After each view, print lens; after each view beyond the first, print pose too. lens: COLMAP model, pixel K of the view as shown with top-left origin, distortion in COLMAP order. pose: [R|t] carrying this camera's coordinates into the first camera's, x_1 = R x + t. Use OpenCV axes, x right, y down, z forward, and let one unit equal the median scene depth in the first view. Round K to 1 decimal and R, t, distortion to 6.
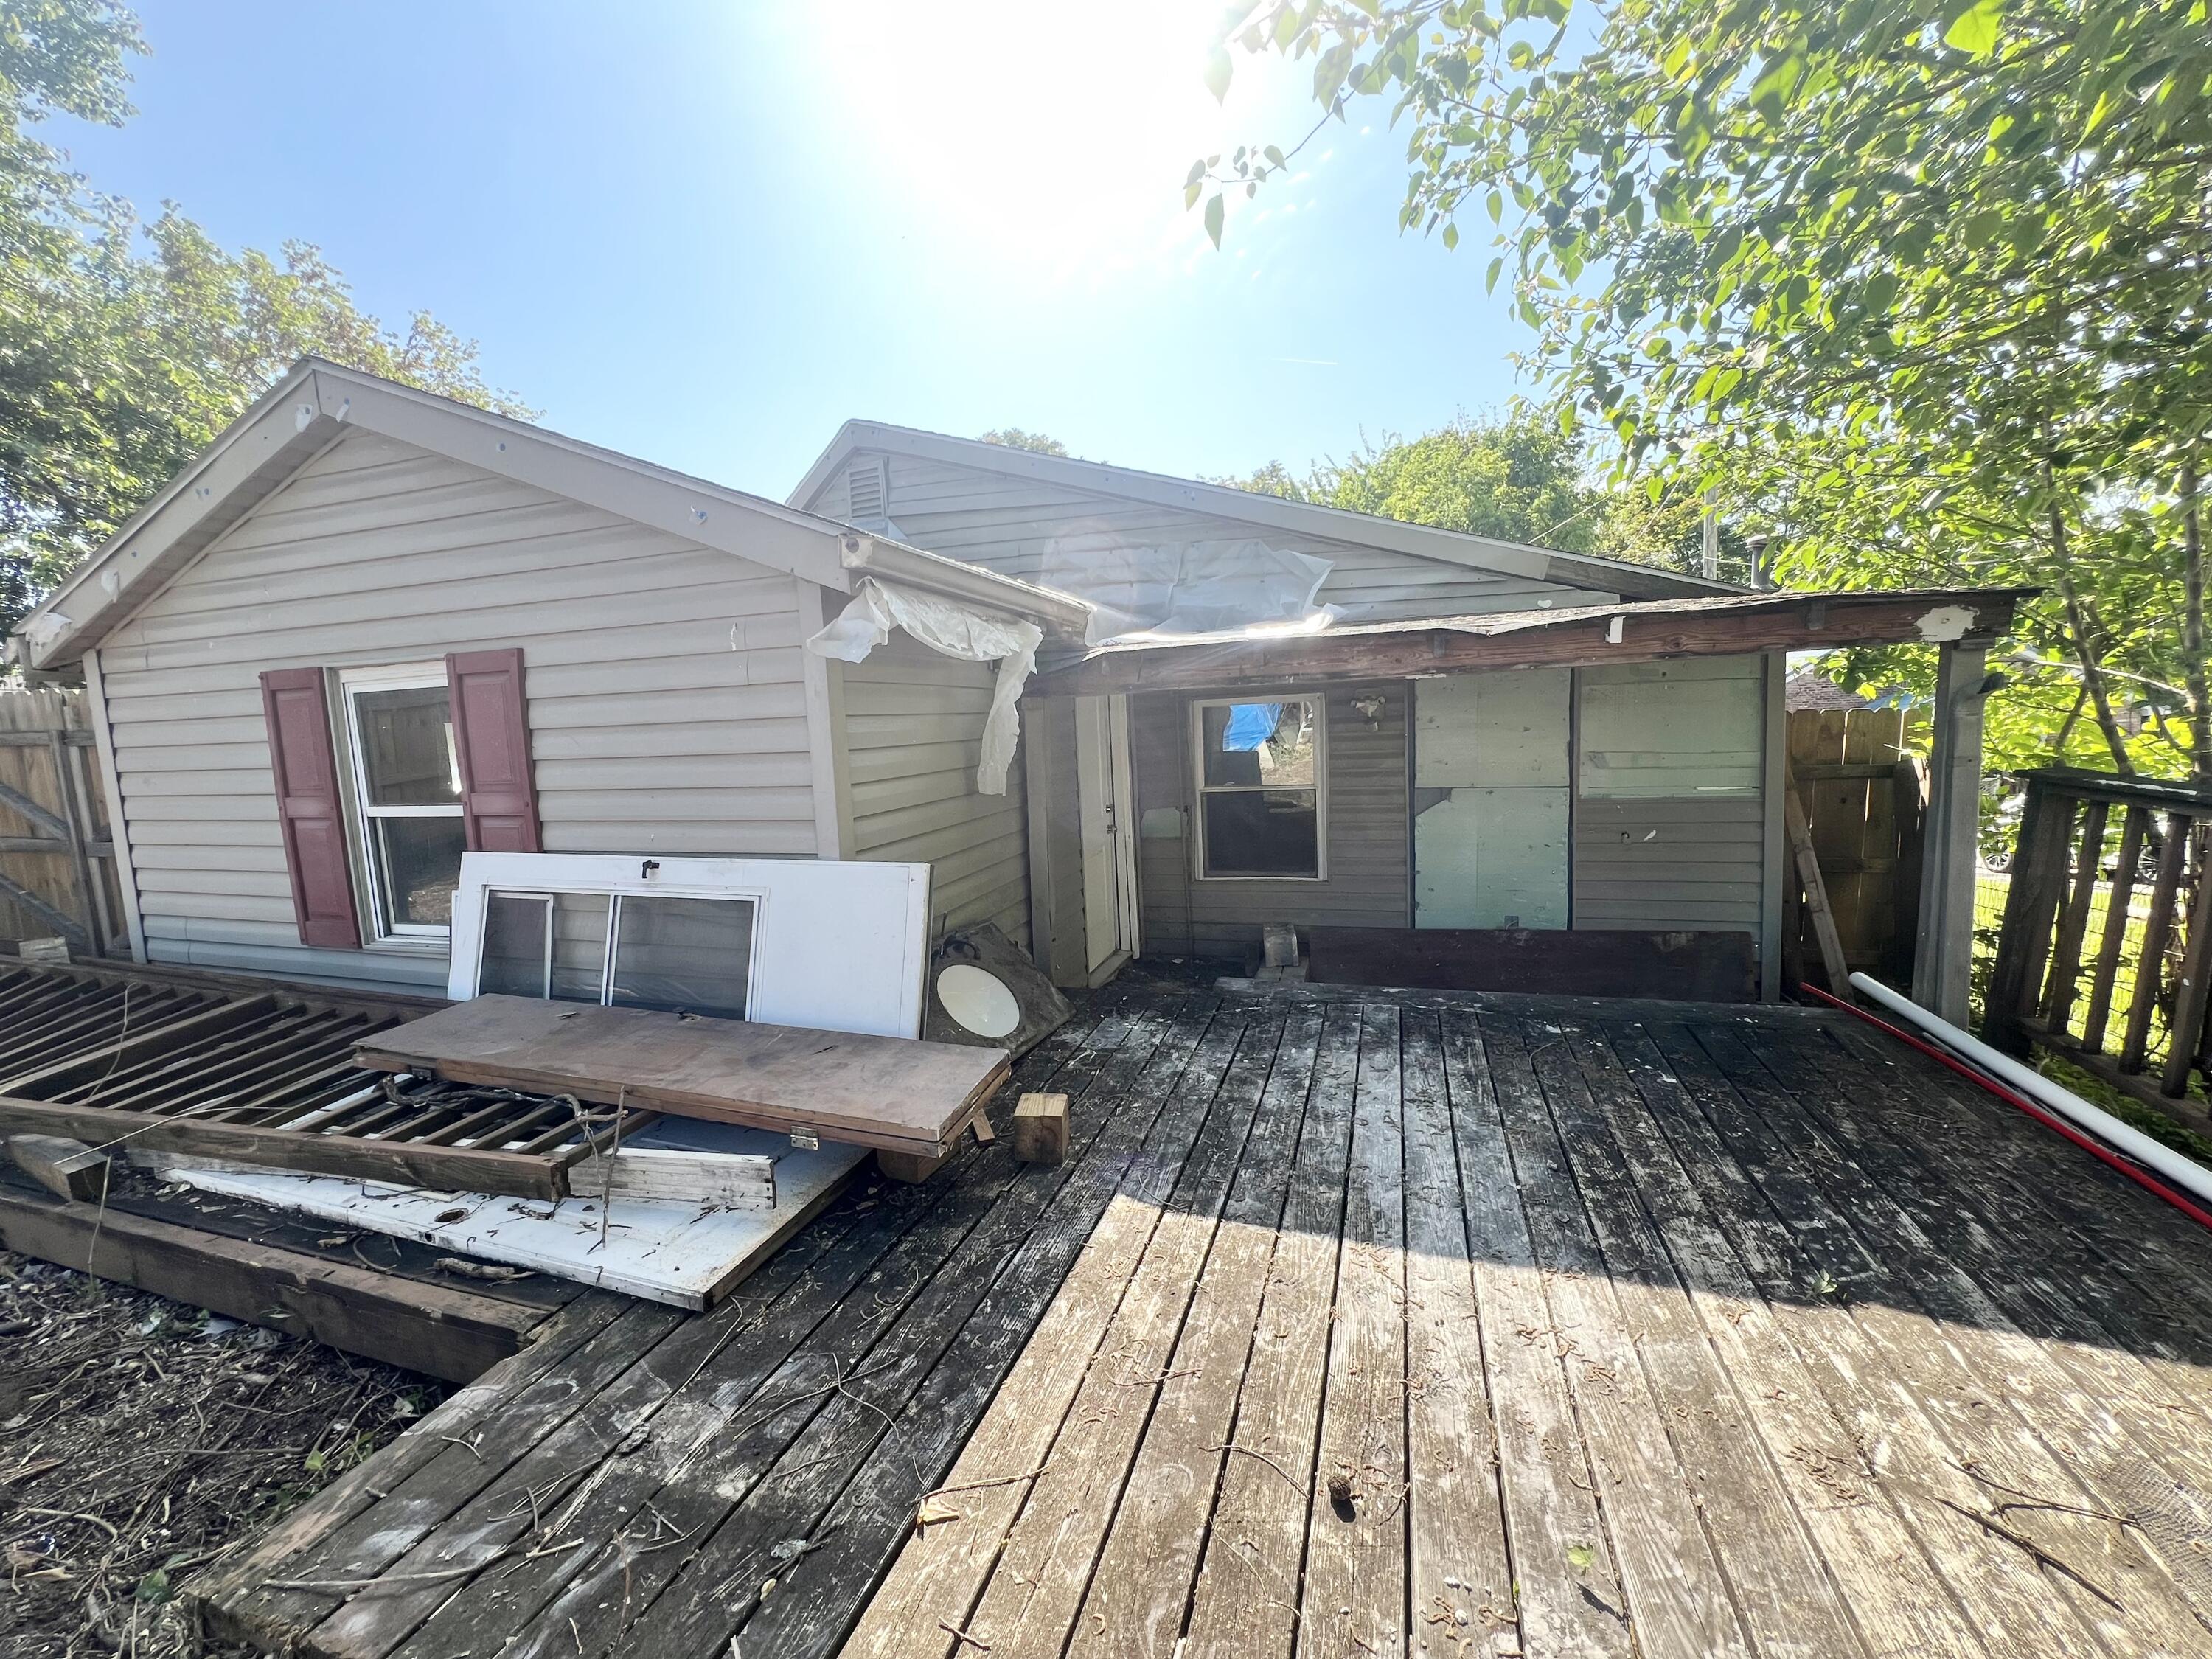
lens RADIAL K [[894.7, 0, 1099.6], [0, 894.7, 819.3], [0, 0, 1]] dist [-0.010846, 0.001704]
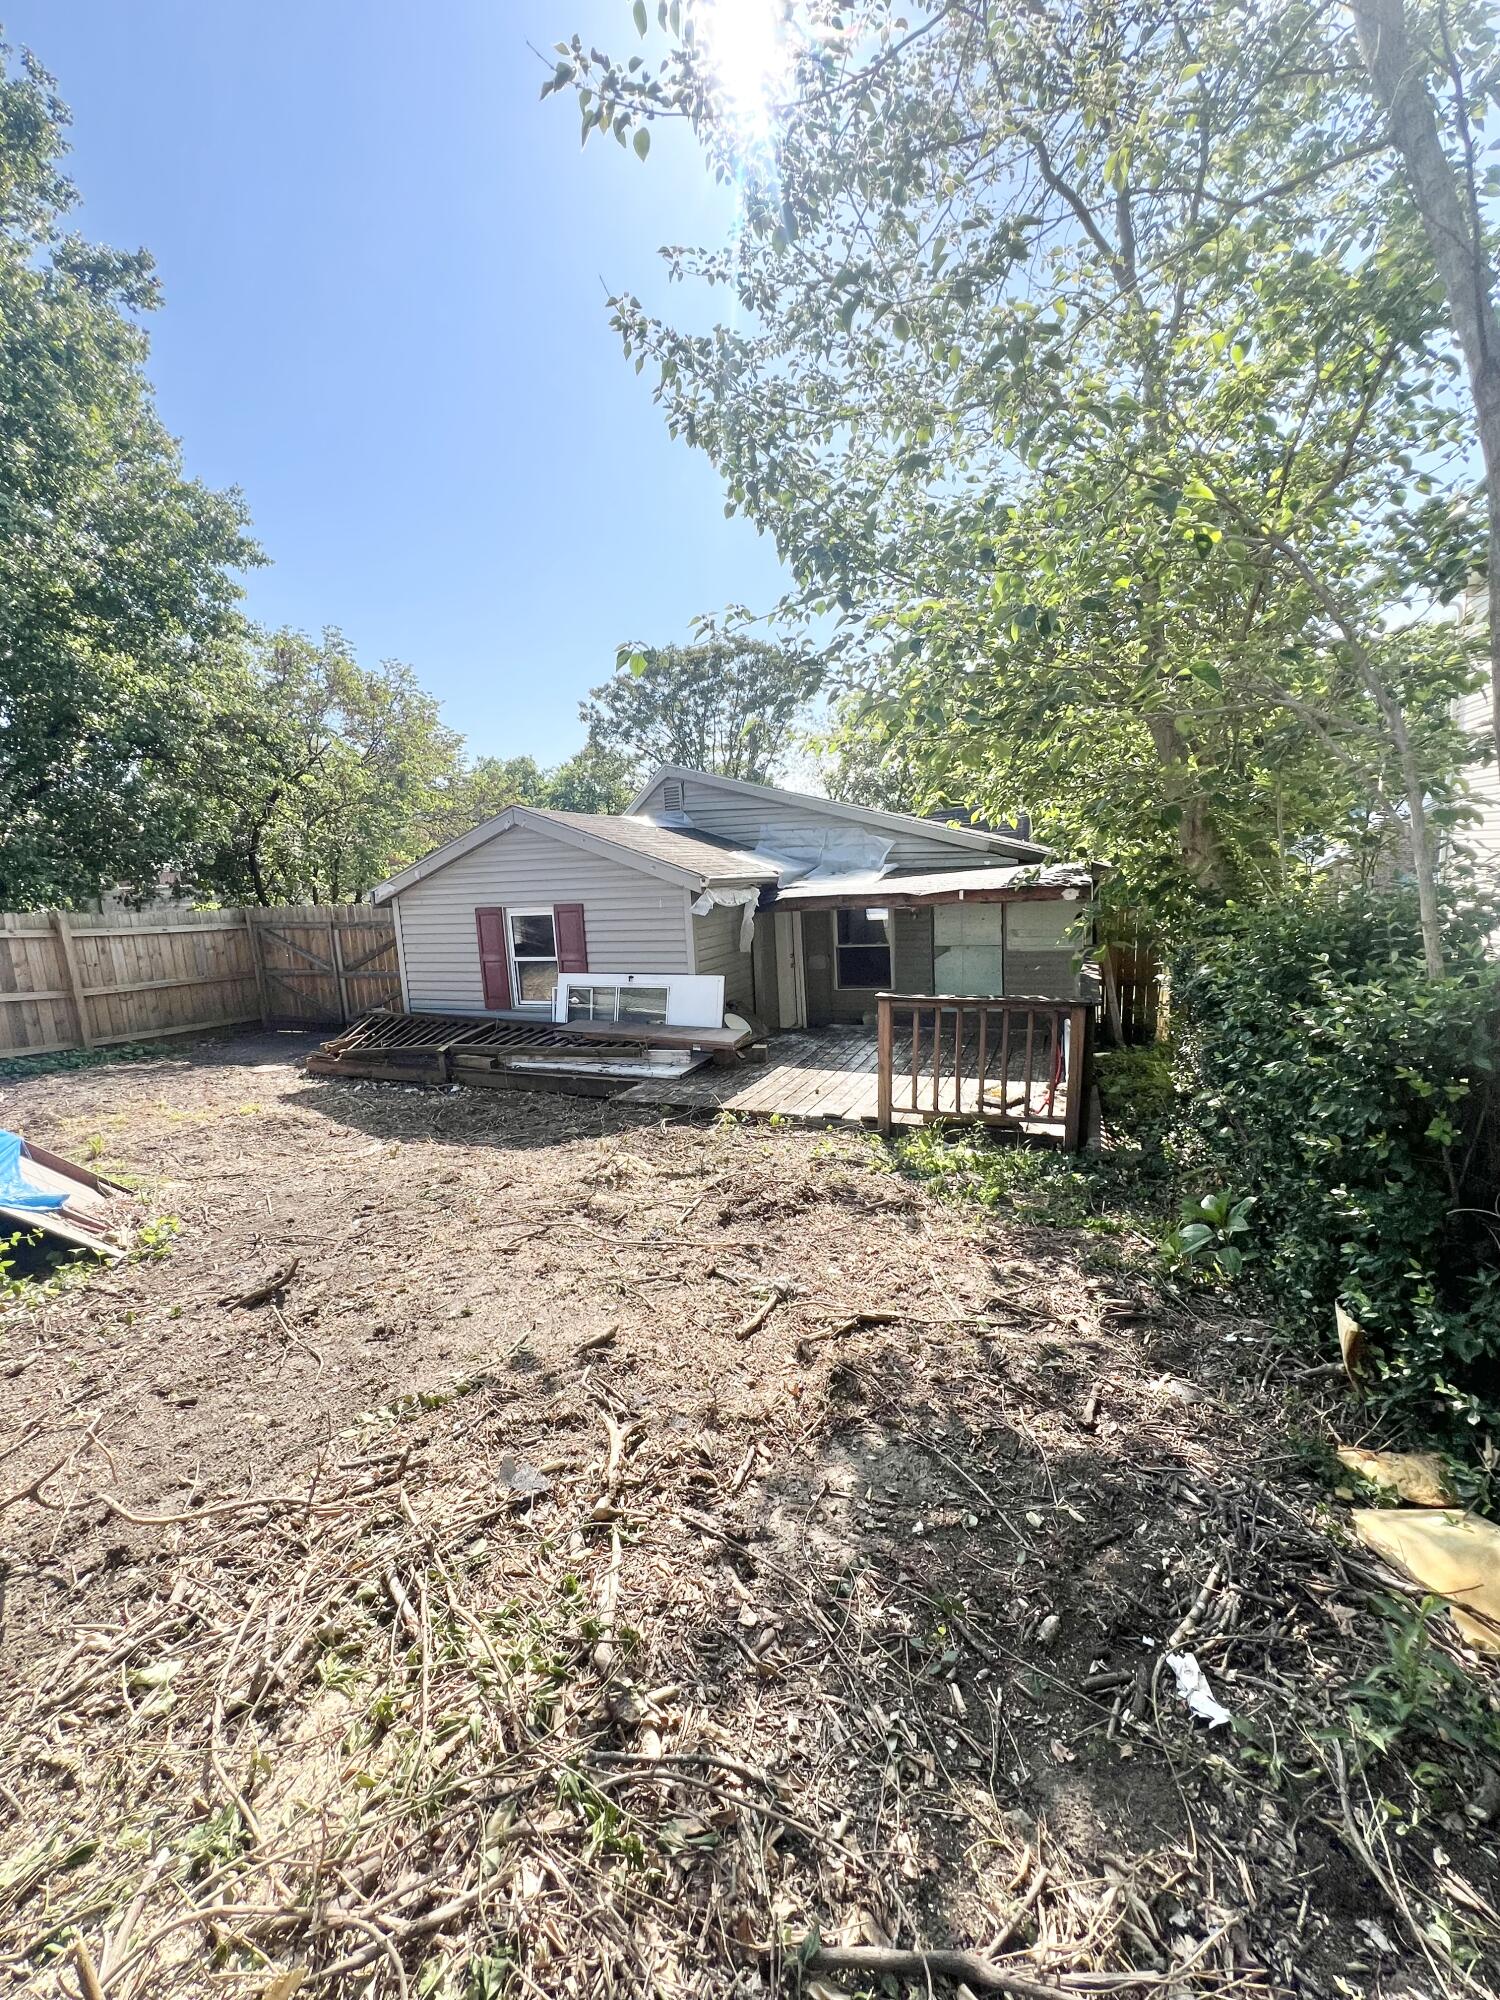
lens RADIAL K [[809.0, 0, 752.0], [0, 809.0, 998.1], [0, 0, 1]] dist [-0.010846, 0.001704]
pose [[0.997005, 0.001821, -0.077322, 0.108800], [0.002022, 0.998768, 0.049590, -0.012104], [0.077317, -0.049598, 0.995772, -1.588702]]
